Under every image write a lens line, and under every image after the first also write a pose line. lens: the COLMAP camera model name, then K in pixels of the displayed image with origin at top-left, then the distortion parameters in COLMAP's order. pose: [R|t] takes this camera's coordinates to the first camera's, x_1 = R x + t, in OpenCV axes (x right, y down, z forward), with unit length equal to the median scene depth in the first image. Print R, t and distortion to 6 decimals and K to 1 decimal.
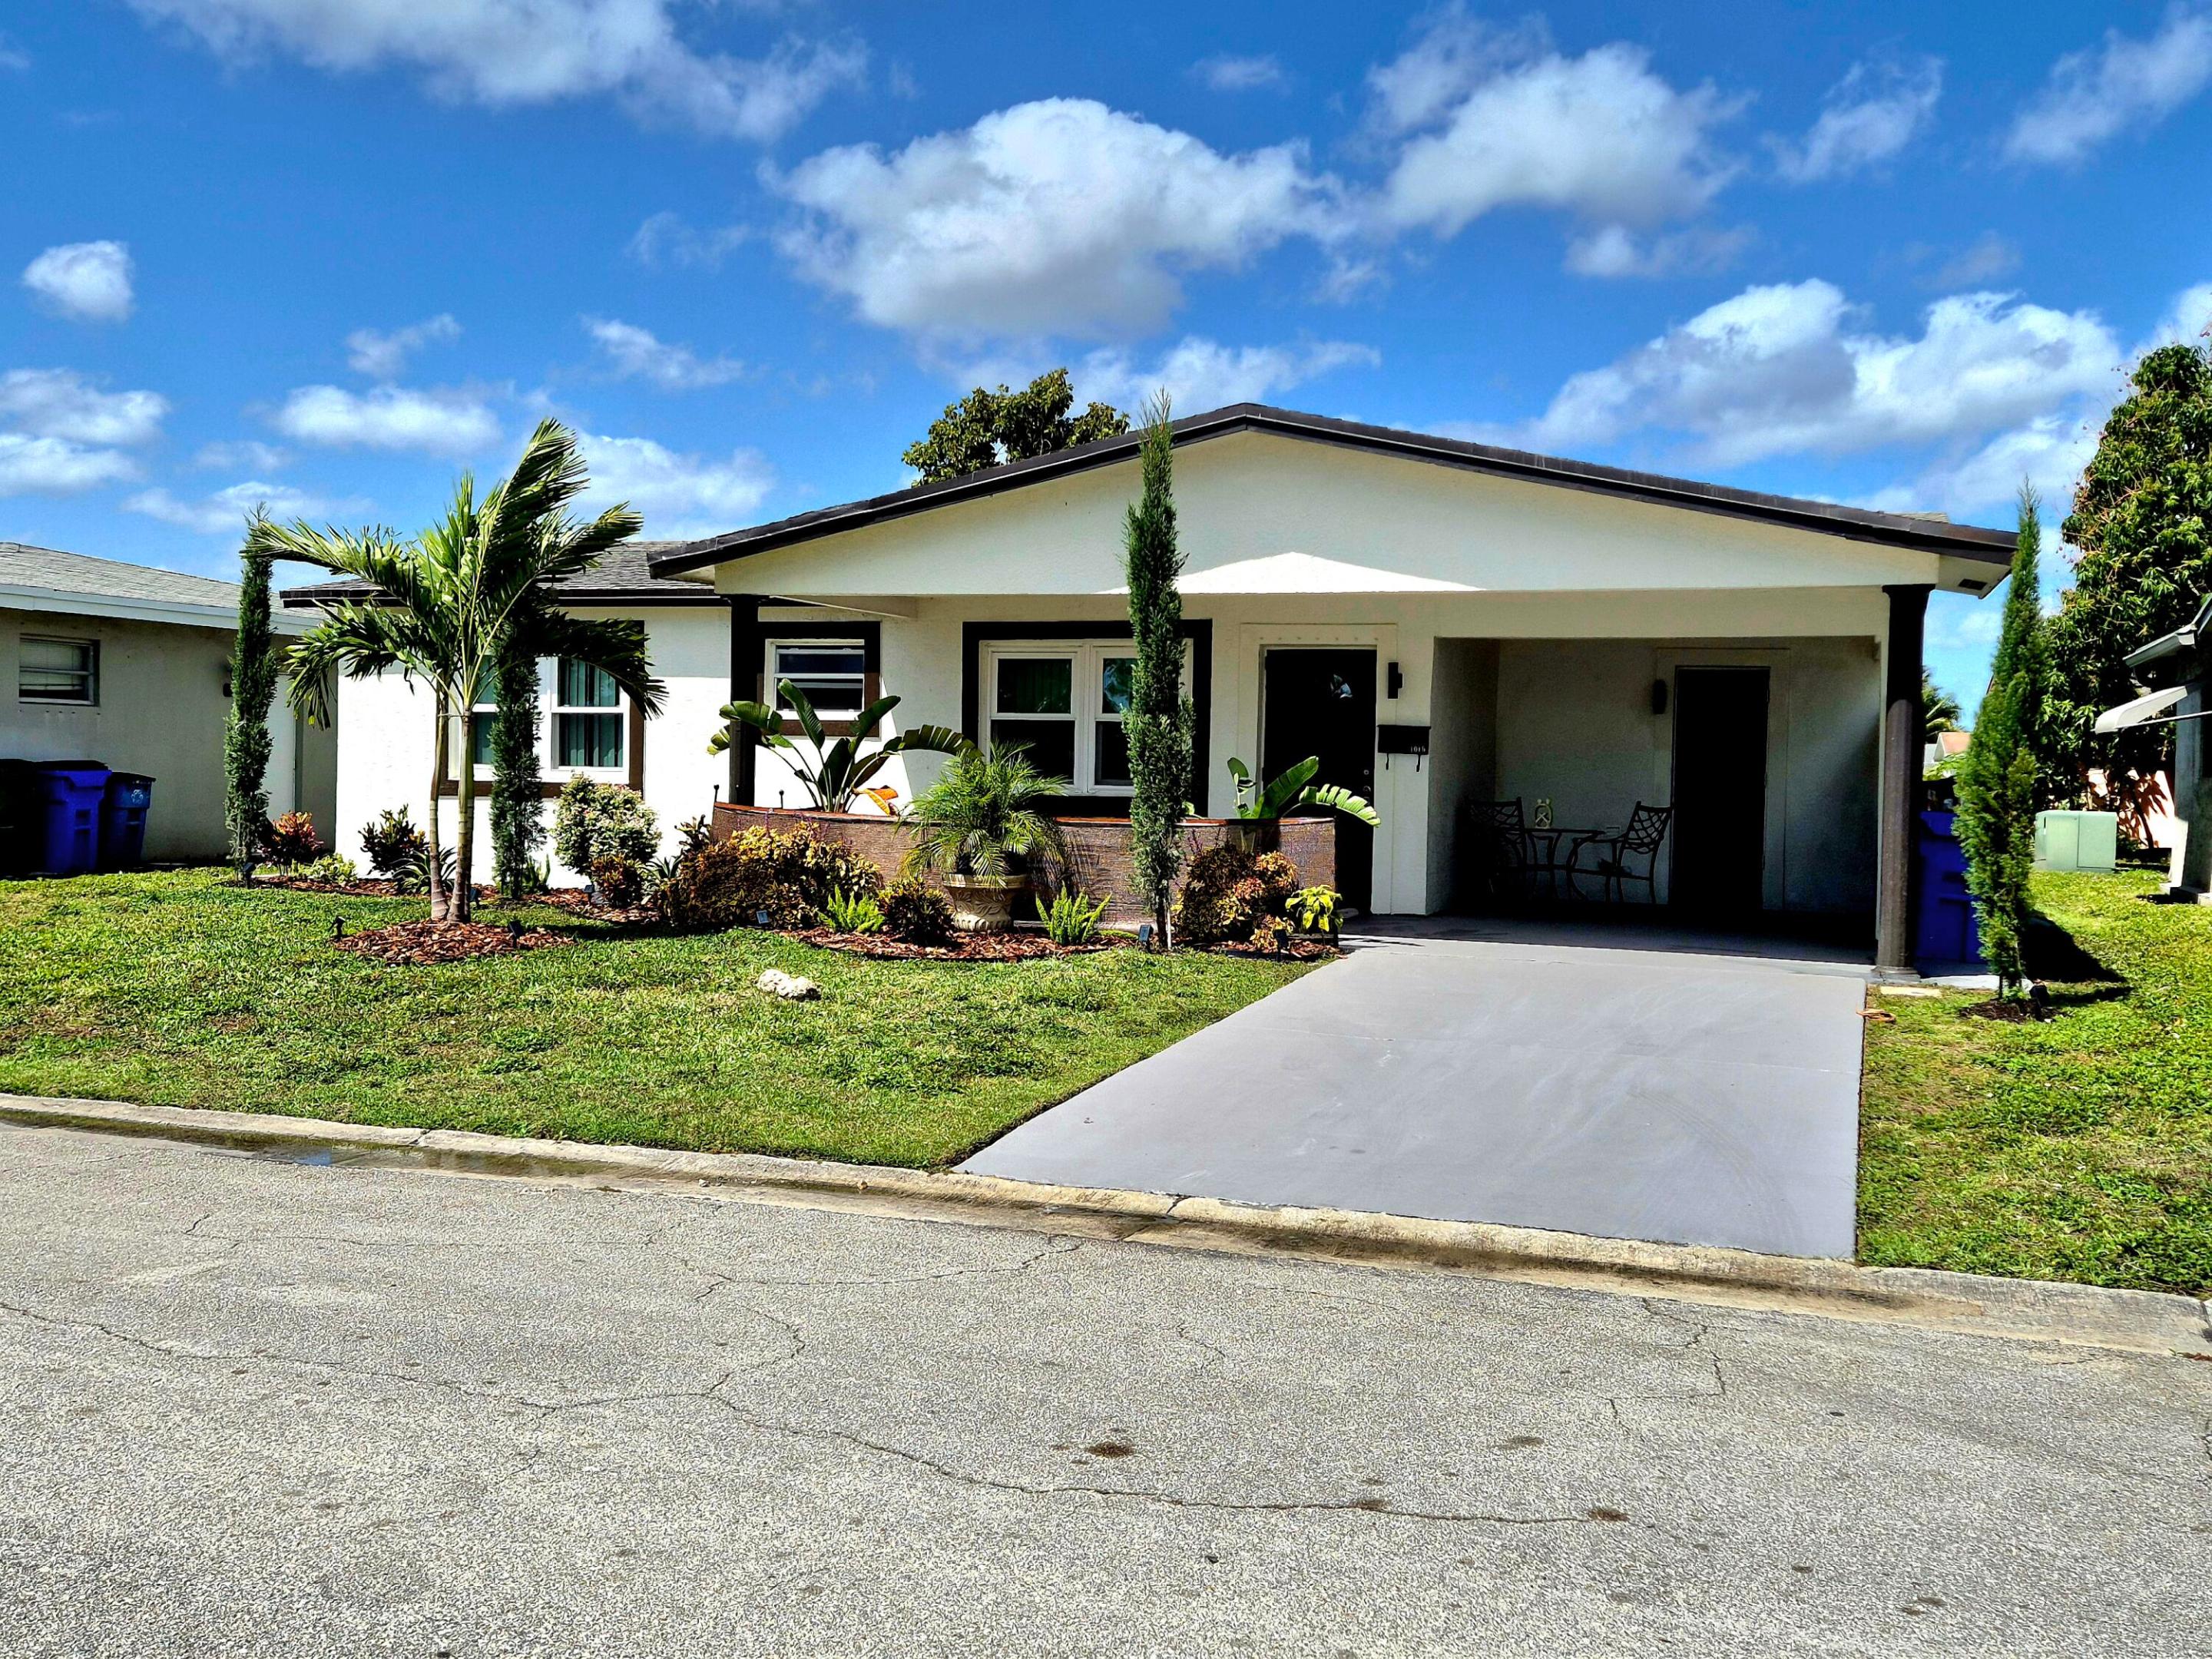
lens RADIAL K [[2021.3, 0, 1106.5], [0, 2021.3, 825.6], [0, 0, 1]] dist [0.059861, 0.000000]
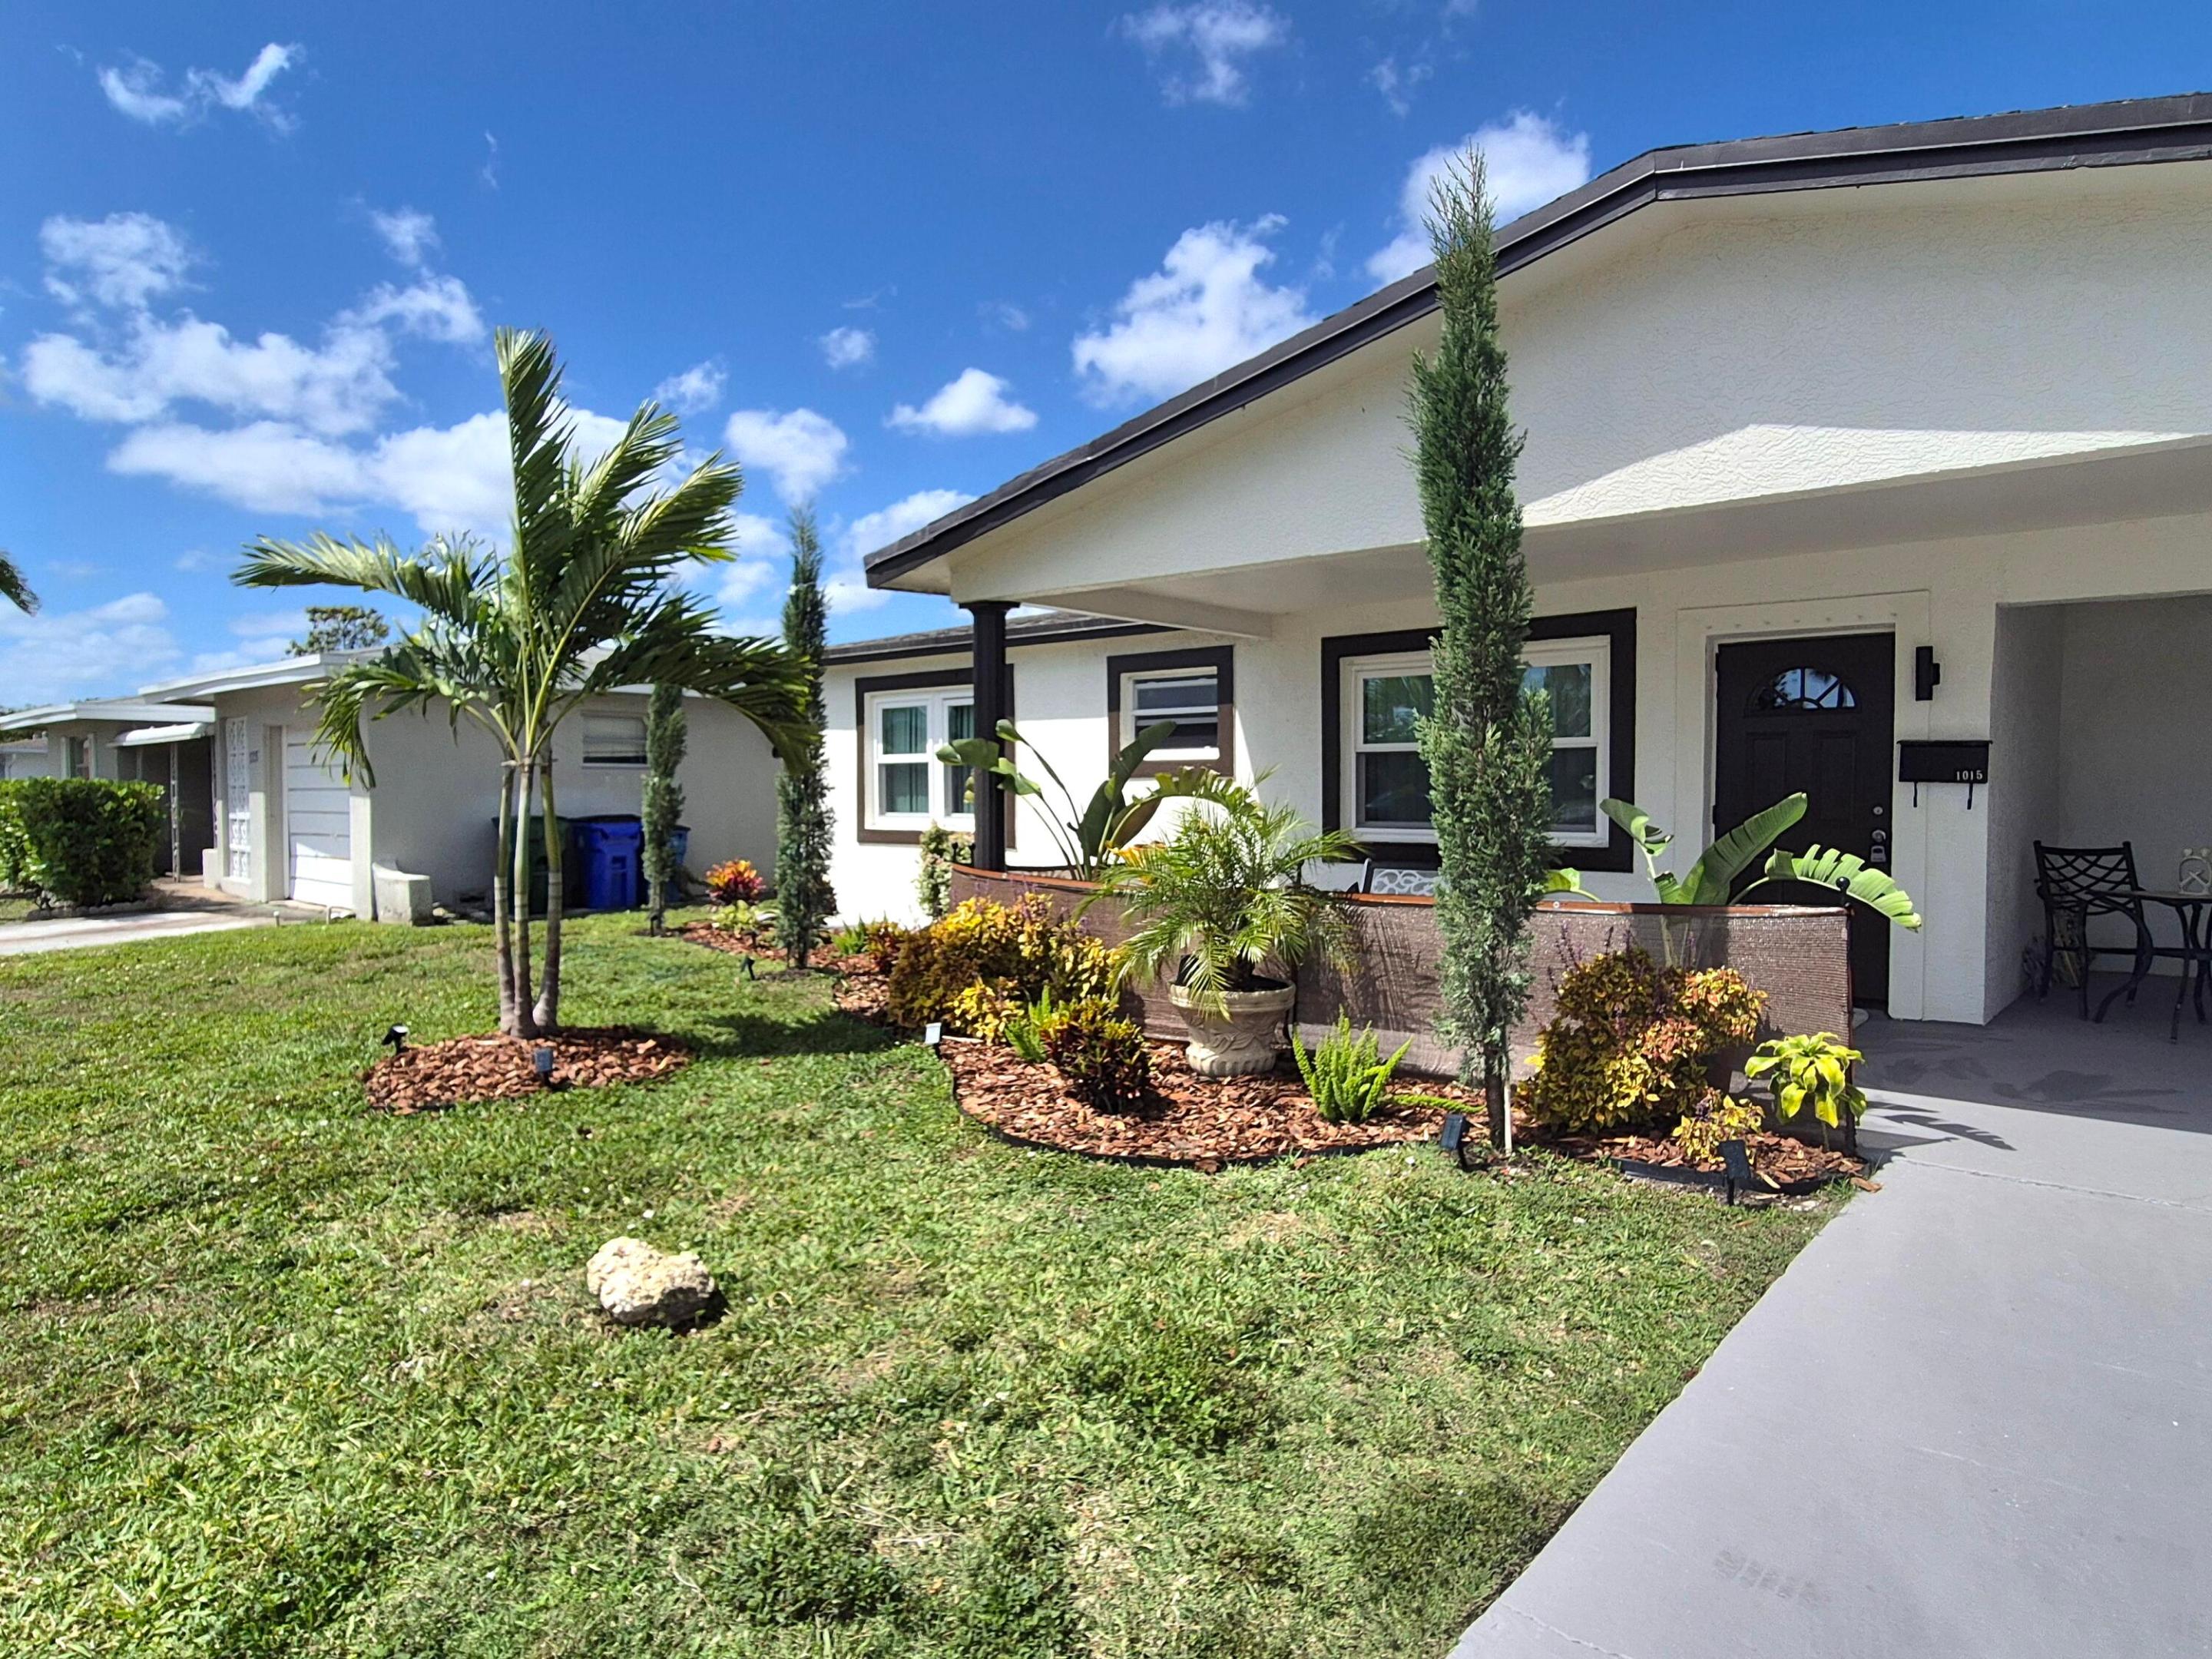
lens RADIAL K [[1287.3, 0, 1114.5], [0, 1287.3, 834.1], [0, 0, 1]] dist [-0.001528, 0.001128]
pose [[0.930532, -0.009230, -0.366094, 0.051084], [0.008945, 0.999957, -0.002475, -0.021306], [0.366101, -0.000972, 0.930574, 0.543069]]
